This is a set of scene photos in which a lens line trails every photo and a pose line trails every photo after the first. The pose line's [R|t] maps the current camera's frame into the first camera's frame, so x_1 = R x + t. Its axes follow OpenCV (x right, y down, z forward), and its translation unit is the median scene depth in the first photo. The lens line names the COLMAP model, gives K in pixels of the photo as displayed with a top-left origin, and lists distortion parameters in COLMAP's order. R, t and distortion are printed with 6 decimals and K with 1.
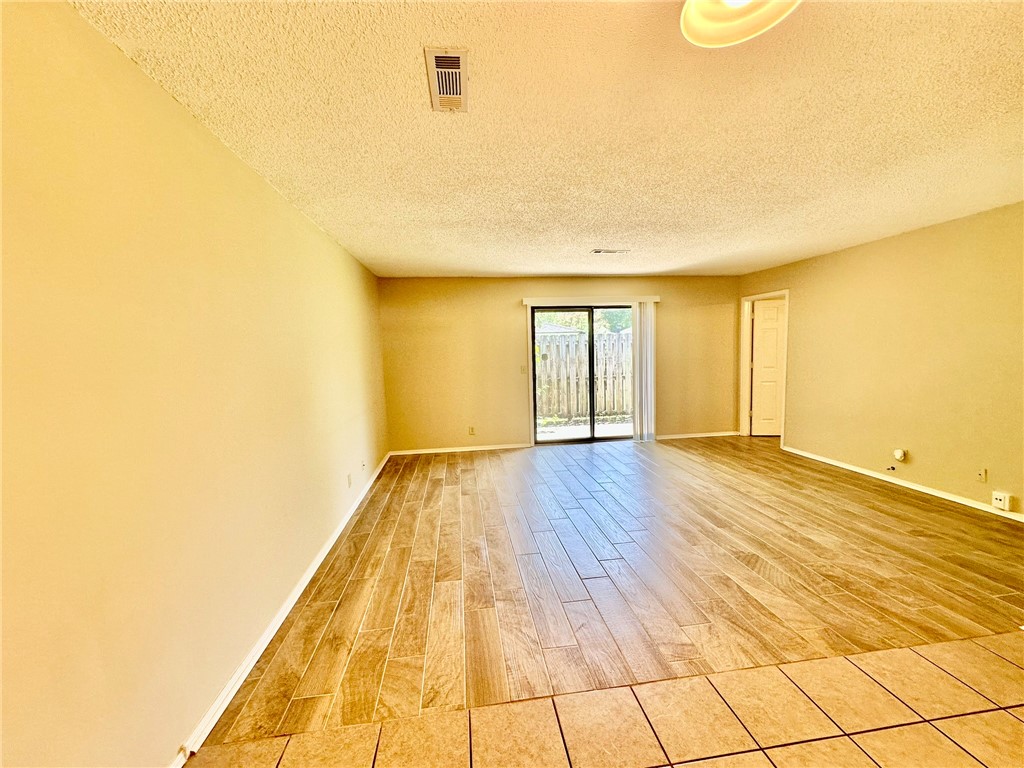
lens RADIAL K [[406.6, 0, 510.5], [0, 406.6, 383.5], [0, 0, 1]] dist [-0.006715, 0.000822]
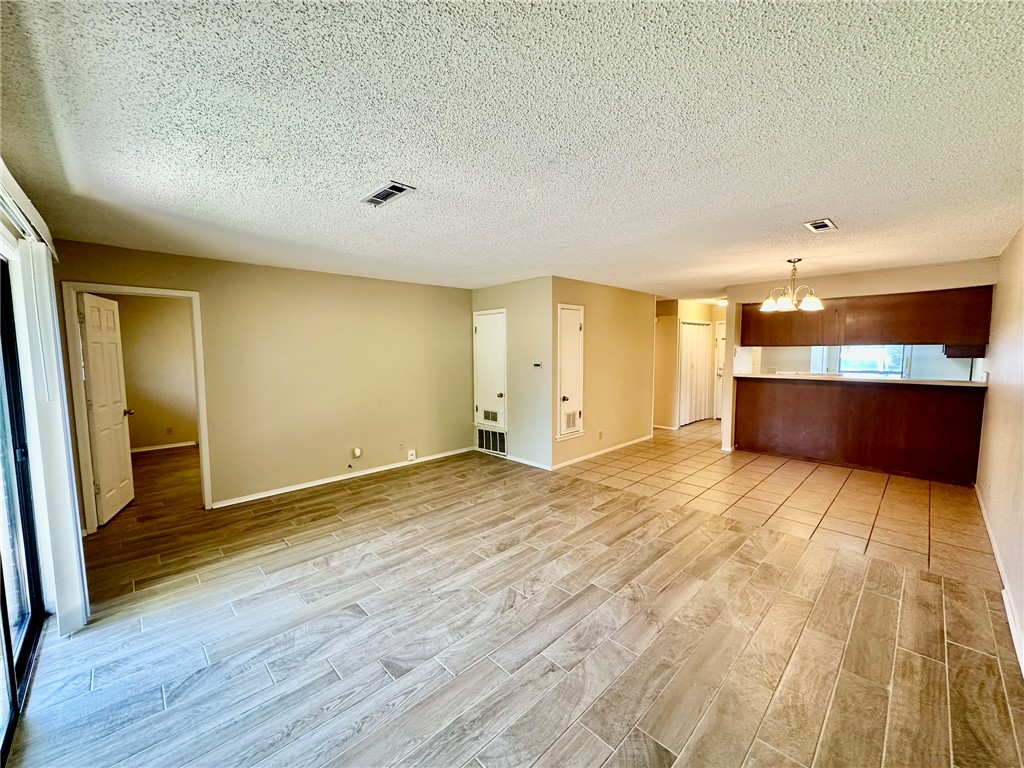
lens RADIAL K [[406.6, 0, 510.1], [0, 406.6, 383.6], [0, 0, 1]] dist [-0.006715, 0.000822]
pose [[-0.595048, -0.032730, 0.803023, -0.362706], [0.092715, 0.989704, 0.109042, -0.142430], [-0.798324, 0.139338, -0.585887, 1.467867]]
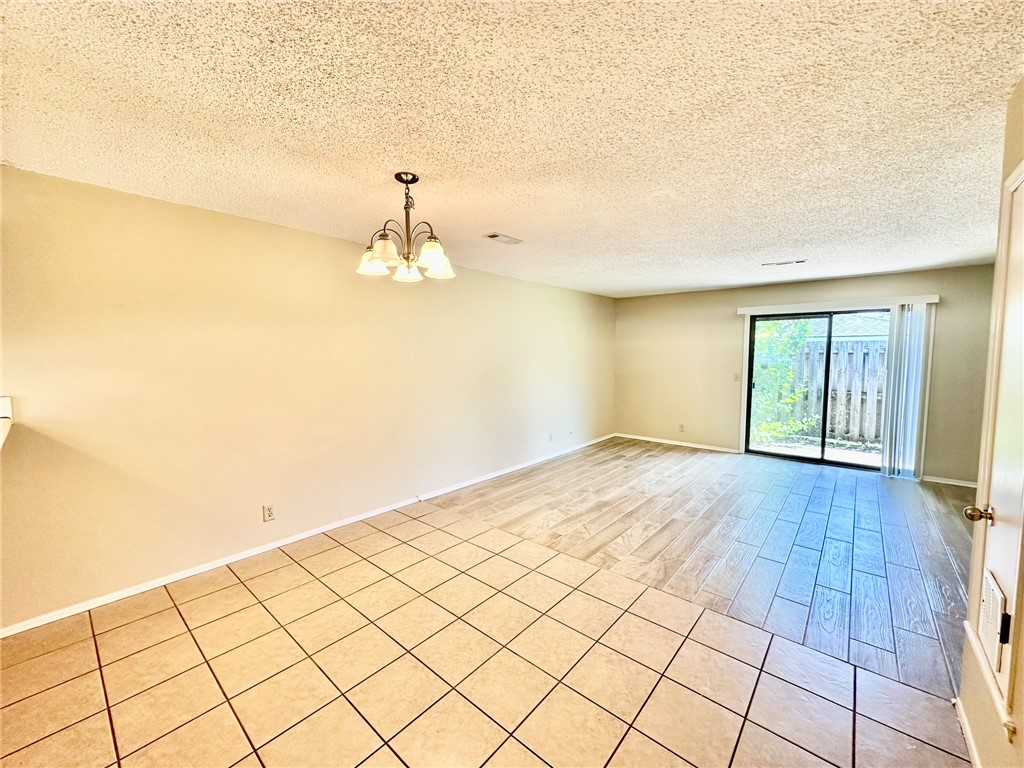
lens RADIAL K [[406.6, 0, 508.7], [0, 406.6, 382.2], [0, 0, 1]] dist [-0.006715, 0.000822]
pose [[0.662385, 0.081319, -0.744737, 0.671732], [-0.081995, 0.995989, 0.035826, -0.018864], [0.744663, 0.037333, 0.666396, -0.181222]]
